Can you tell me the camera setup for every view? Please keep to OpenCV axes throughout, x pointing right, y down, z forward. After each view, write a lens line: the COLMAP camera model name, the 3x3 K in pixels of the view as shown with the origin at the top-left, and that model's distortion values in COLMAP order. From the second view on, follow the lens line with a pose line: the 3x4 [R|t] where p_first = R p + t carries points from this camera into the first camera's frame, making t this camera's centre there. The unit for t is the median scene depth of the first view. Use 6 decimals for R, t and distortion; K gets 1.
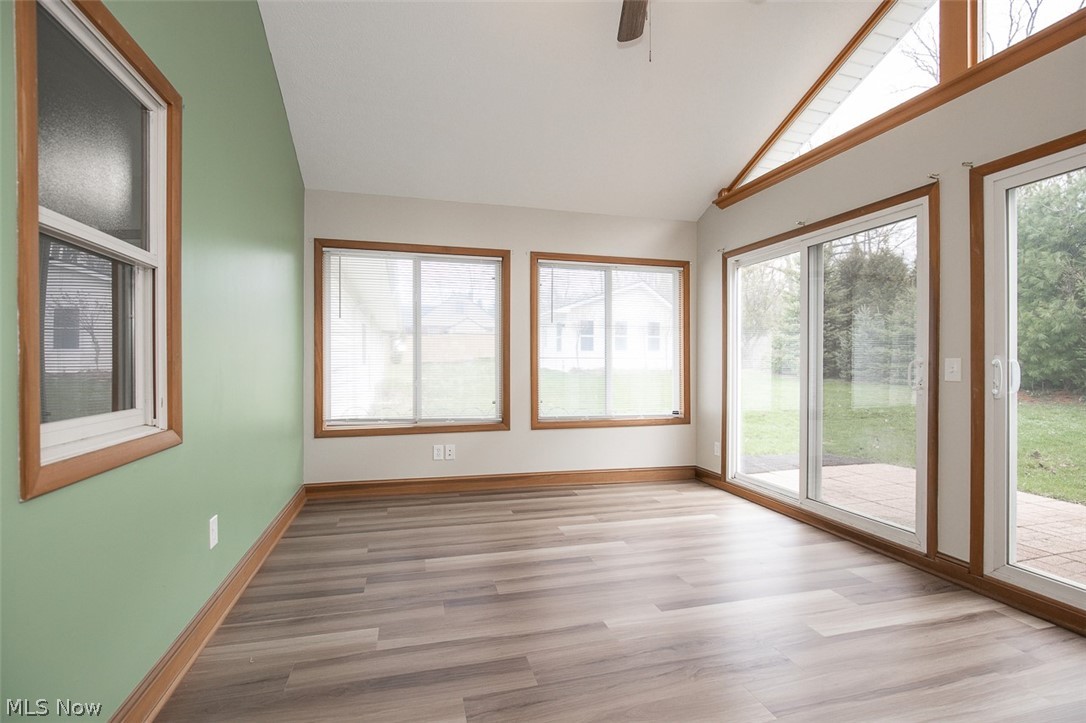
lens RADIAL K [[498.3, 0, 545.2], [0, 498.3, 368.6], [0, 0, 1]] dist [-0.011606, 0.000990]
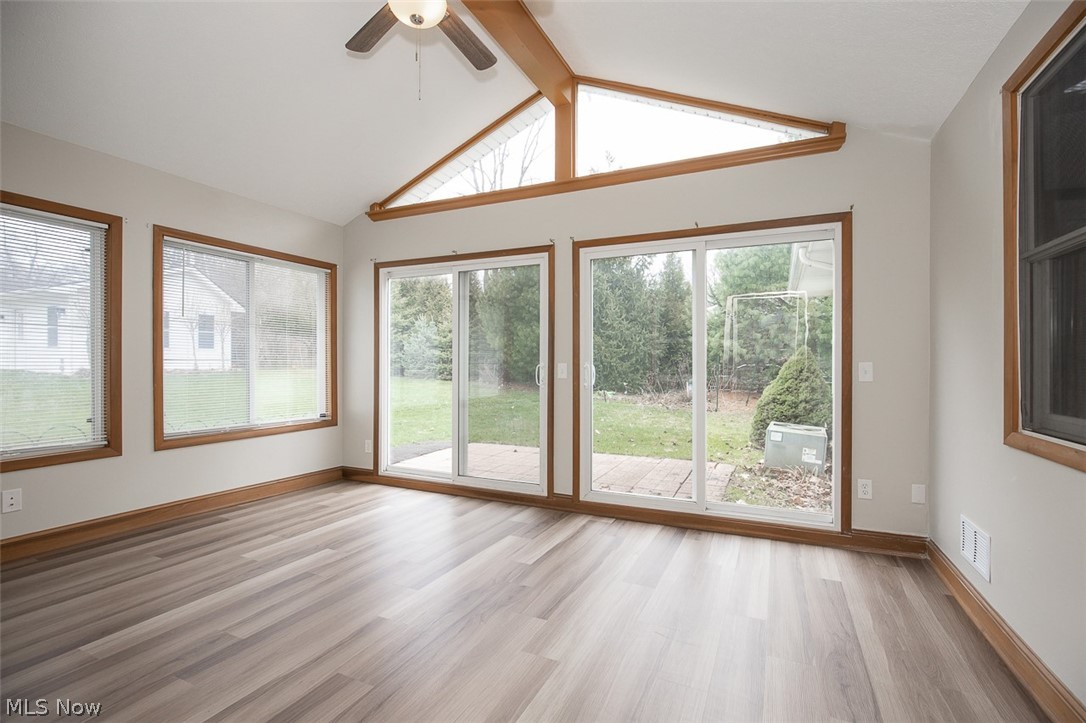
lens RADIAL K [[498.4, 0, 543.0], [0, 498.4, 361.5], [0, 0, 1]] dist [-0.012636, 0.001599]
pose [[0.654497, 0.001977, 0.756062, -0.233577], [0.007295, 0.999934, -0.008929, -0.007731], [-0.756029, 0.011360, 0.654439, 0.026895]]
